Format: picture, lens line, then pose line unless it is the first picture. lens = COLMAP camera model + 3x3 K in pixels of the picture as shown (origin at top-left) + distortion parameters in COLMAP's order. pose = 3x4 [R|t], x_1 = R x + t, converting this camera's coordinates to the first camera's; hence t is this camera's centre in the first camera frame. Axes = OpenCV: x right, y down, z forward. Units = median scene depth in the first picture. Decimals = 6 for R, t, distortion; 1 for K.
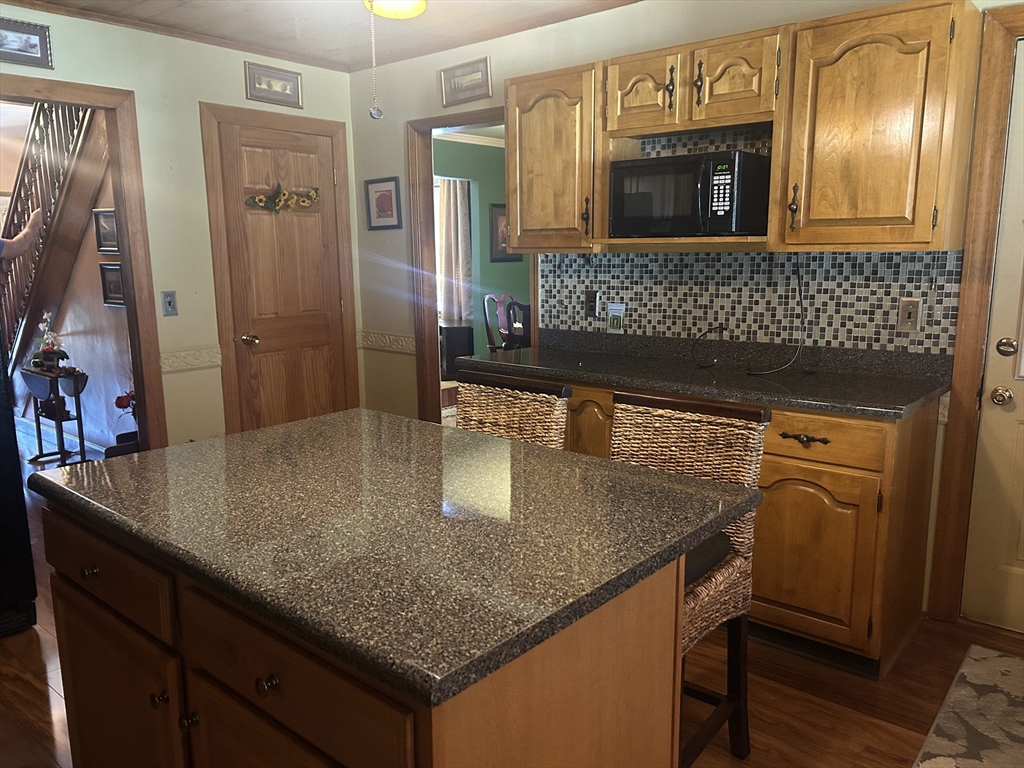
lens RADIAL K [[789.1, 0, 514.3], [0, 789.1, 394.2], [0, 0, 1]] dist [0.071446, -0.087384]
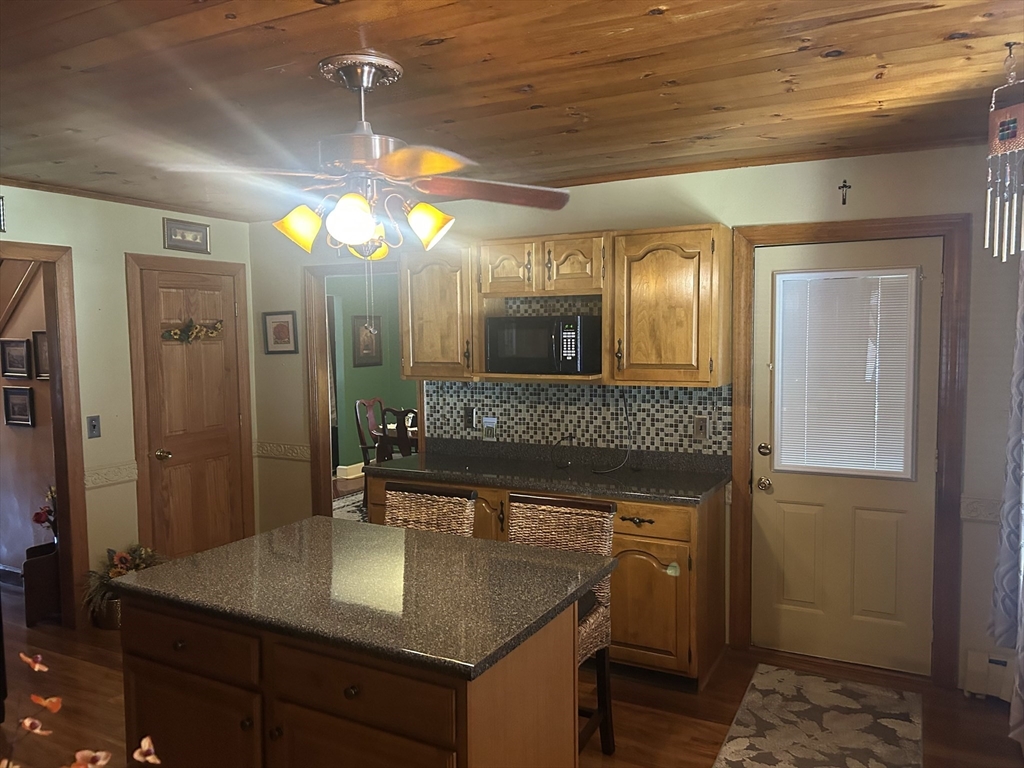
lens RADIAL K [[789.1, 0, 501.6], [0, 789.1, 388.7], [0, 0, 1]] dist [0.071446, -0.087384]
pose [[0.980396, -0.019162, 0.196104, -0.124203], [0.040927, 0.993358, -0.107543, -0.030717], [-0.192741, 0.113460, 0.974668, -0.304358]]
